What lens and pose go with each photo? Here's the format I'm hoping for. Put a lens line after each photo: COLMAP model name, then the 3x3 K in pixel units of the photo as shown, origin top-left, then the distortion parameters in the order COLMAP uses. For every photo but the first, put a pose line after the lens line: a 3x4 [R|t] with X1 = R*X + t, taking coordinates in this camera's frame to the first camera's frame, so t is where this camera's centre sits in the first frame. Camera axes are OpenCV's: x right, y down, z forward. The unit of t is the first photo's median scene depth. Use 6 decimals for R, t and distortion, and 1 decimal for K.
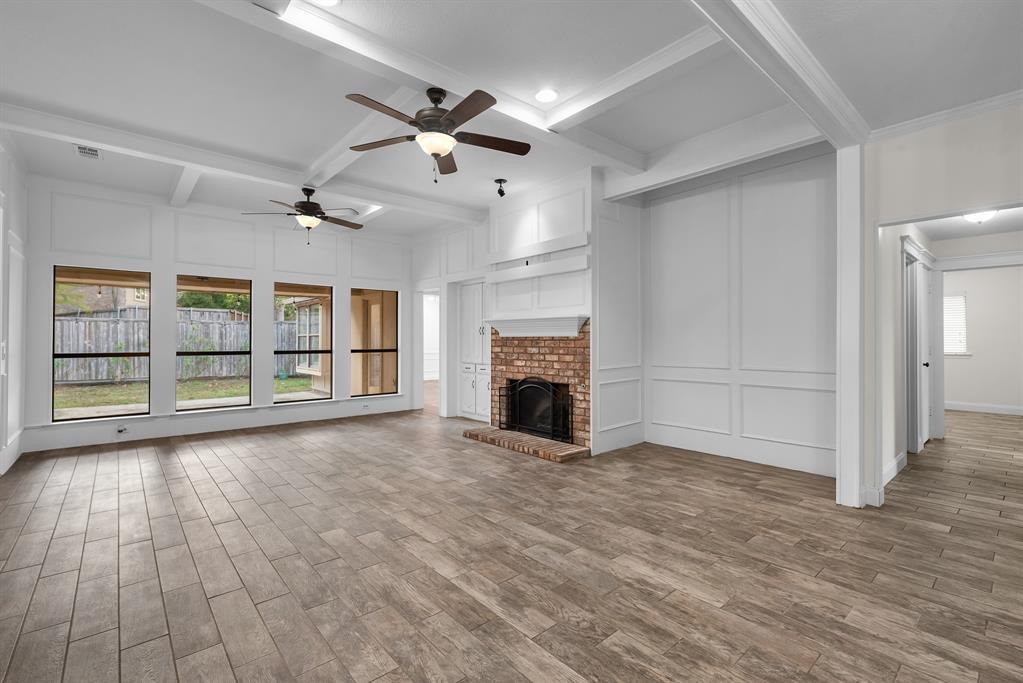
lens RADIAL K [[457.3, 0, 513.3], [0, 457.3, 336.0], [0, 0, 1]] dist [-0.002491, -0.000056]
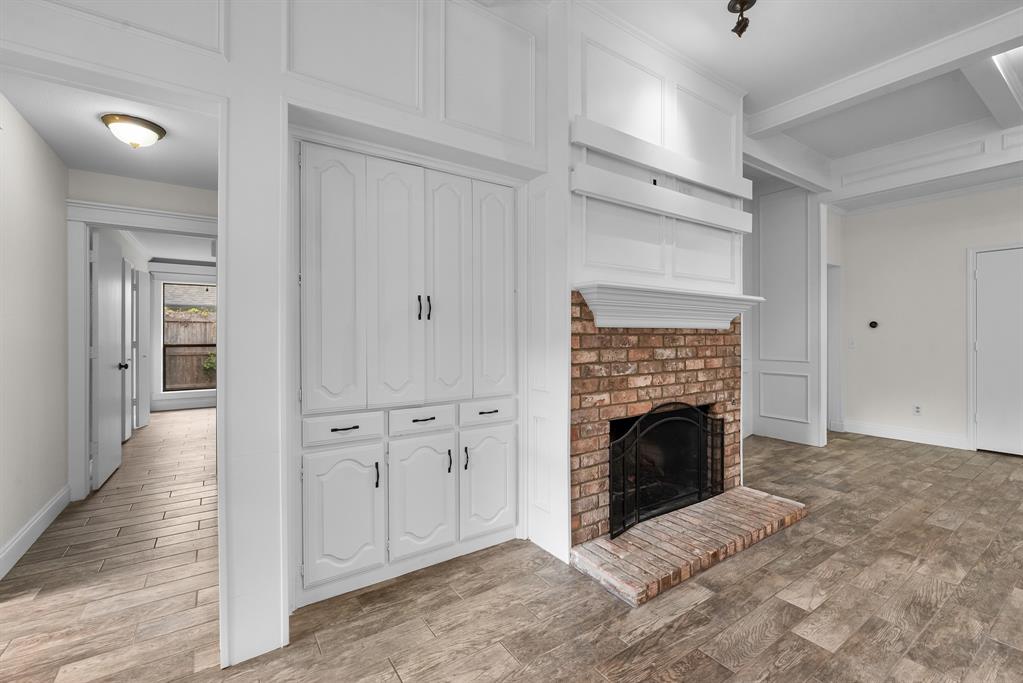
lens RADIAL K [[437.7, 0, 510.5], [0, 437.7, 339.1], [0, 0, 1]] dist [-0.005658, 0.000017]
pose [[0.117112, -0.007353, 0.993092, -0.530055], [-0.007378, 0.999939, 0.008273, 0.012539], [-0.993091, -0.008296, 0.117050, 1.231702]]
